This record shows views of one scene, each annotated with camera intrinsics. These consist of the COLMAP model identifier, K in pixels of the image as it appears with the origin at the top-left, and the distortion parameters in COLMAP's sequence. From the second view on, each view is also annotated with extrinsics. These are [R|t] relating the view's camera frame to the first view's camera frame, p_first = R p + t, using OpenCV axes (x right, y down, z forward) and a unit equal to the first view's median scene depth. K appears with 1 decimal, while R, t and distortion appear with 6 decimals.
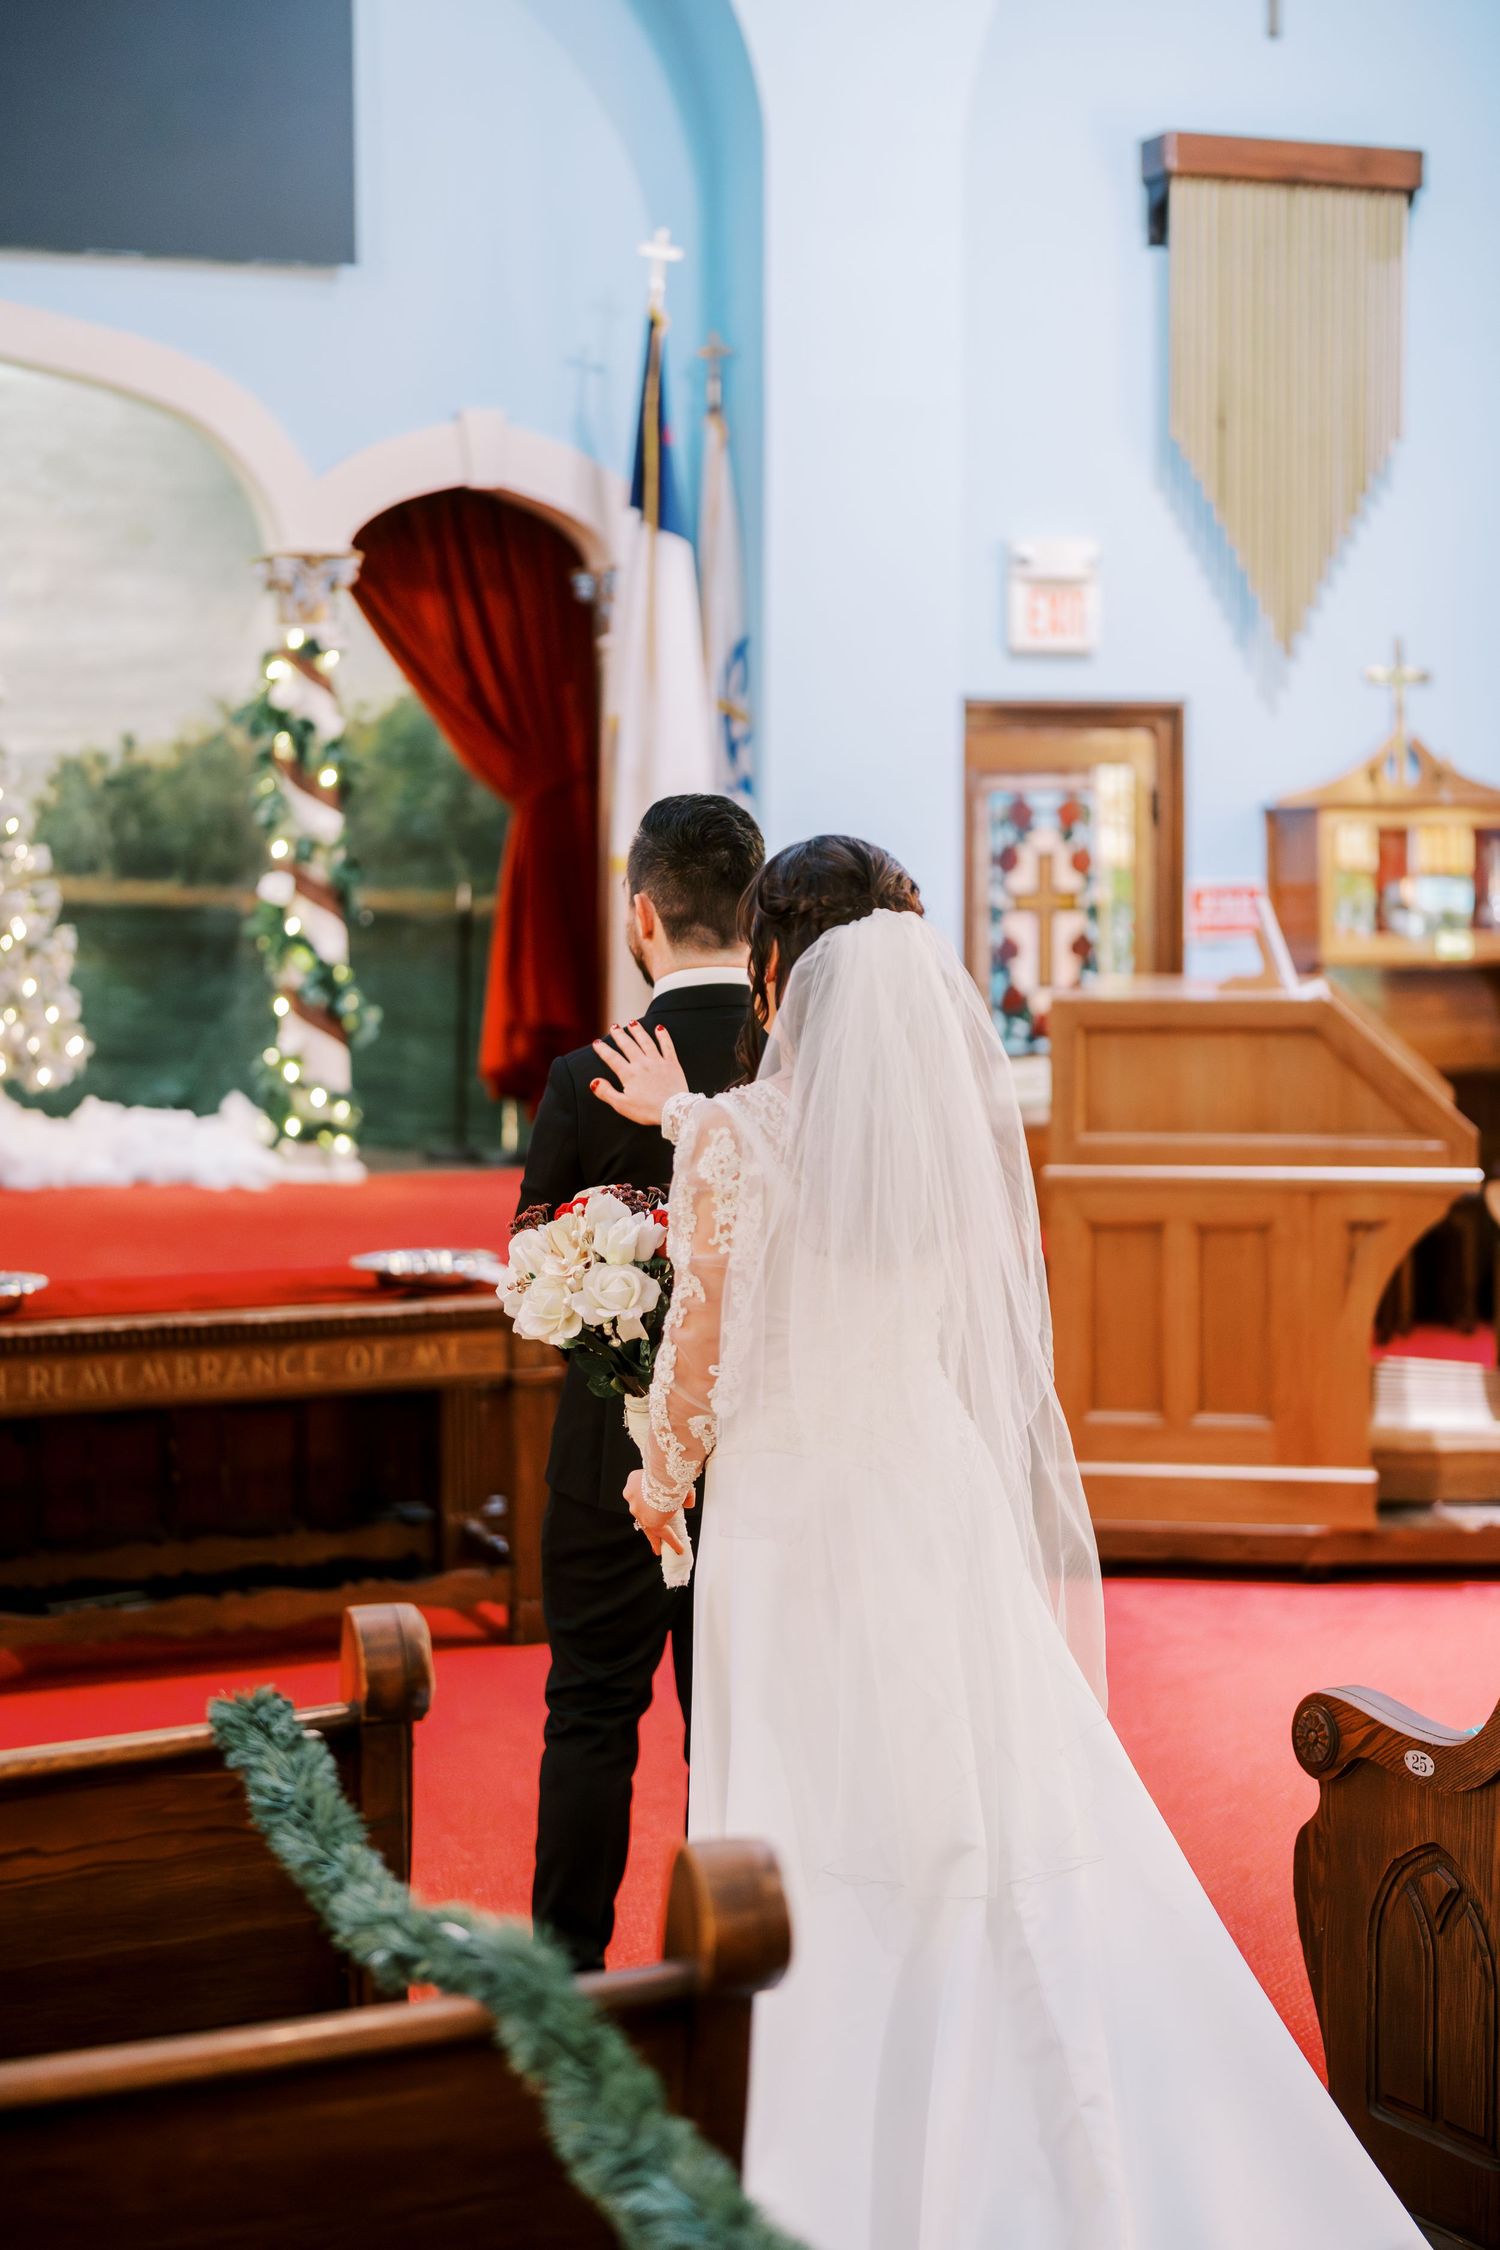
lens RADIAL K [[3281.7, 0, 759.8], [0, 3281.7, 1117.4], [0, 0, 1]] dist [-0.006744, 0.029426]
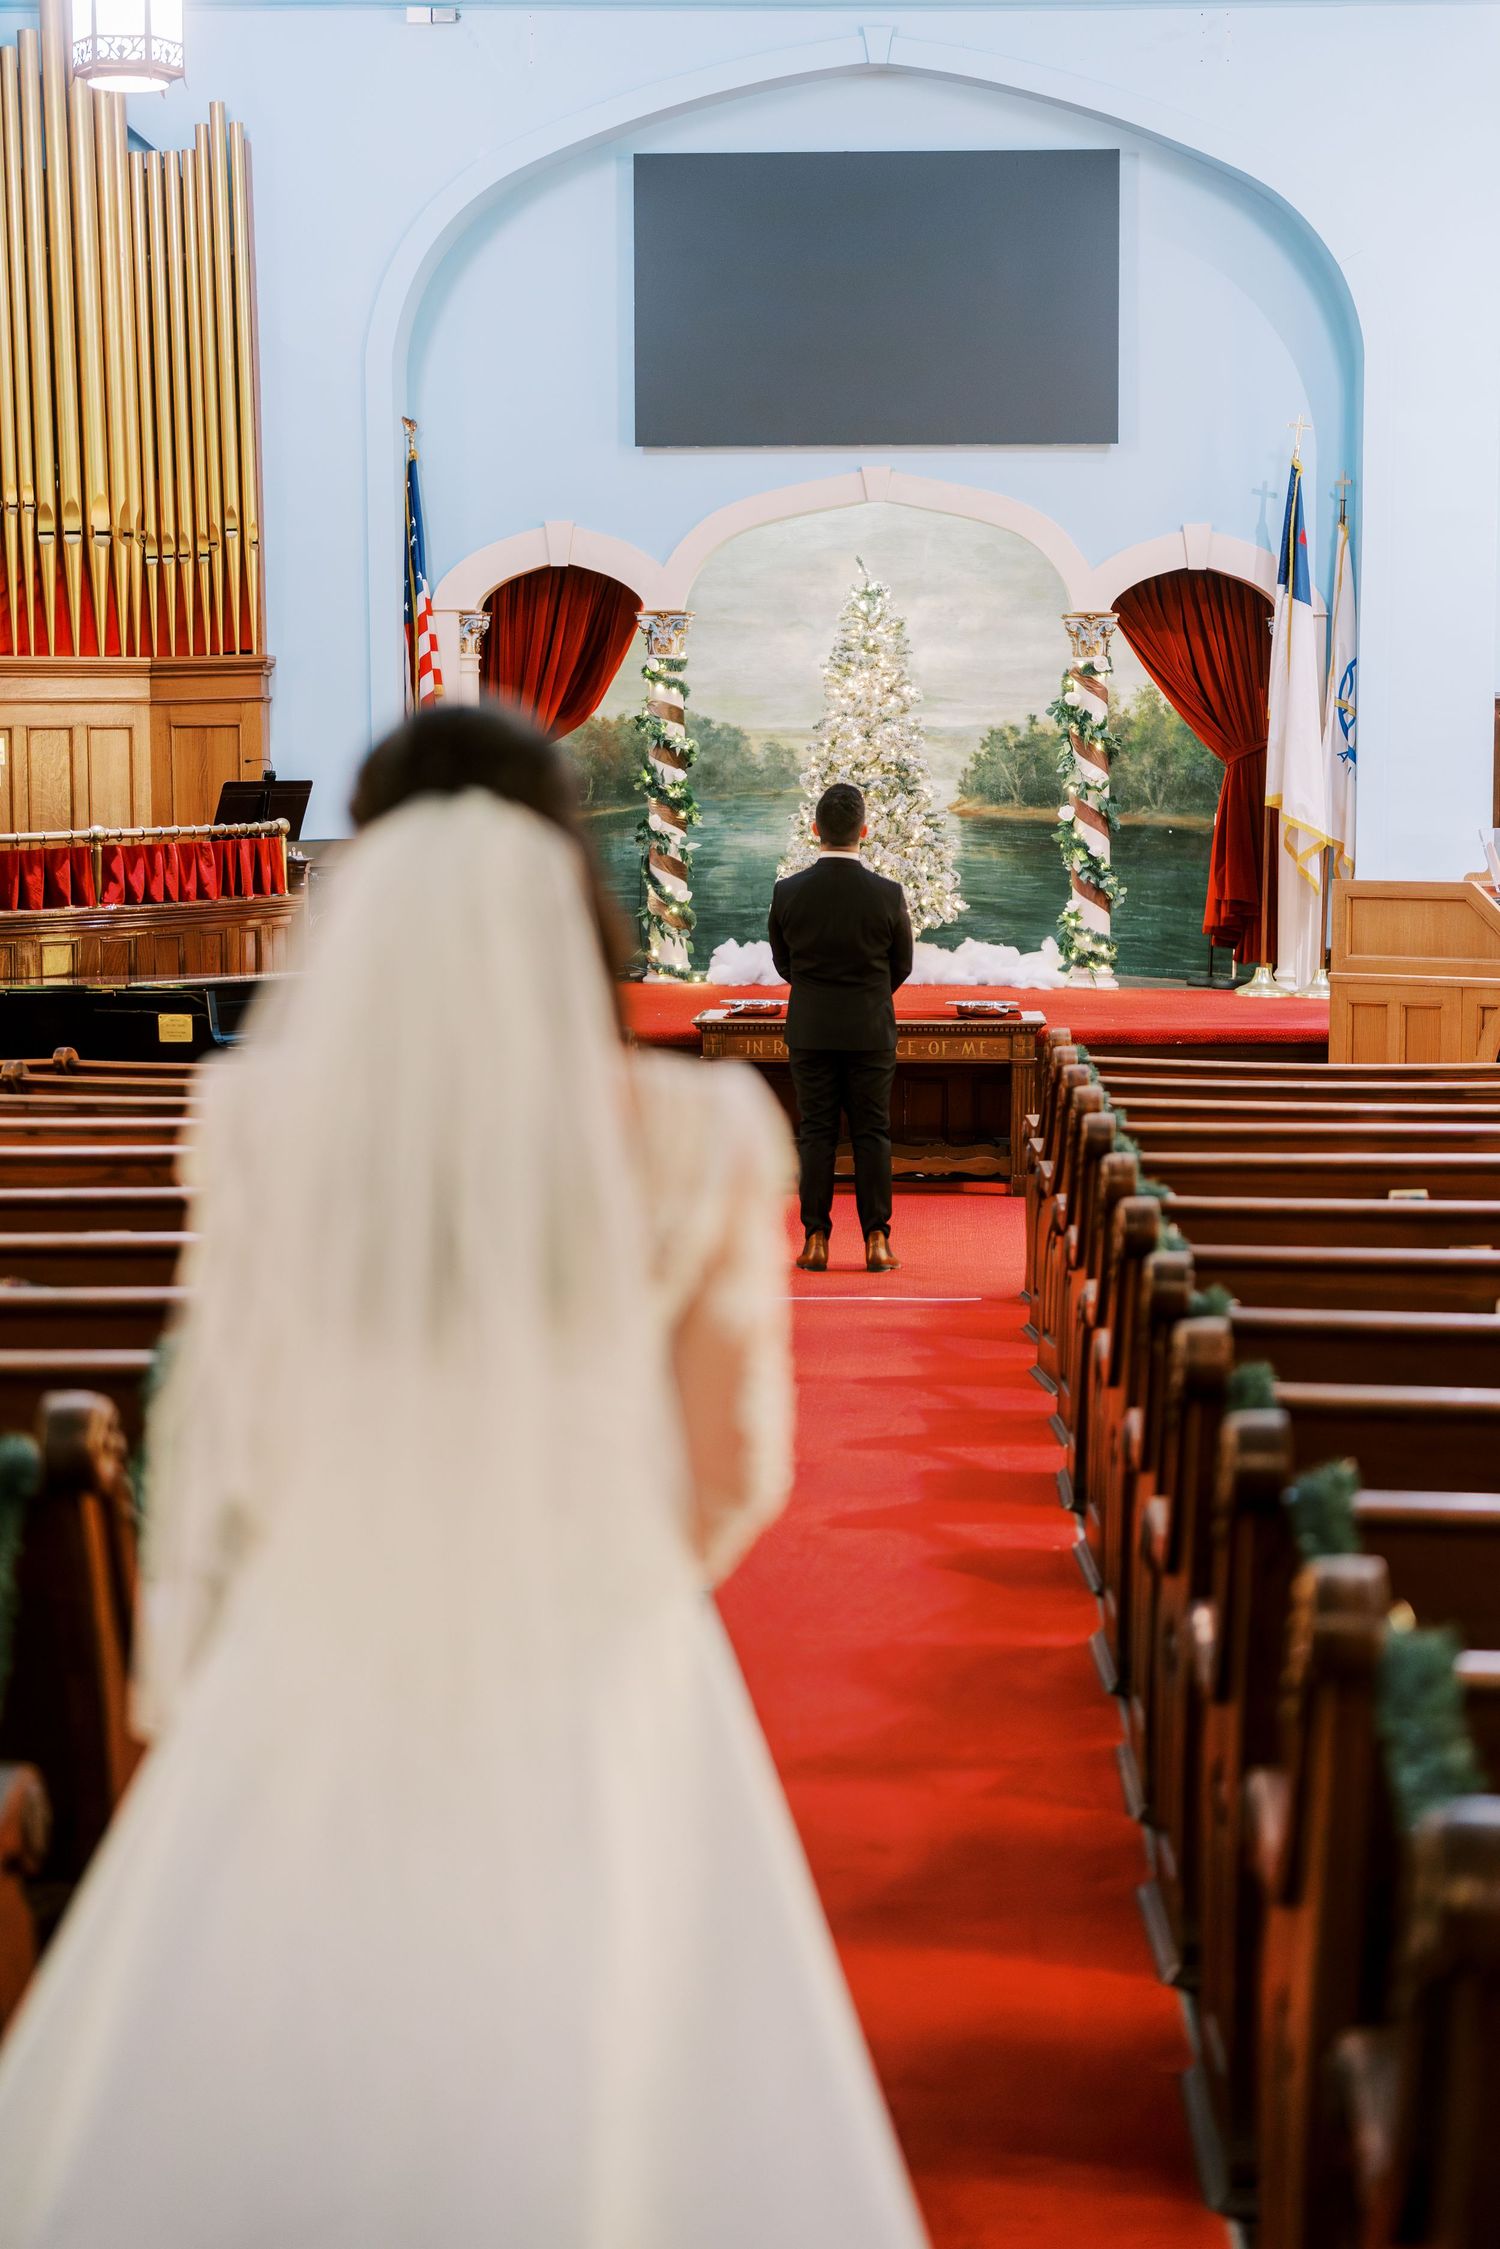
lens RADIAL K [[3700.4, 0, 750.0], [0, 3700.4, 1124.5], [0, 0, 1]] dist [-0.032197, -0.032443]
pose [[0.901528, 0.048723, -0.429969, 0.527245], [-0.040954, 0.998788, 0.027312, 0.043955], [0.430779, -0.007014, 0.902430, -0.774371]]
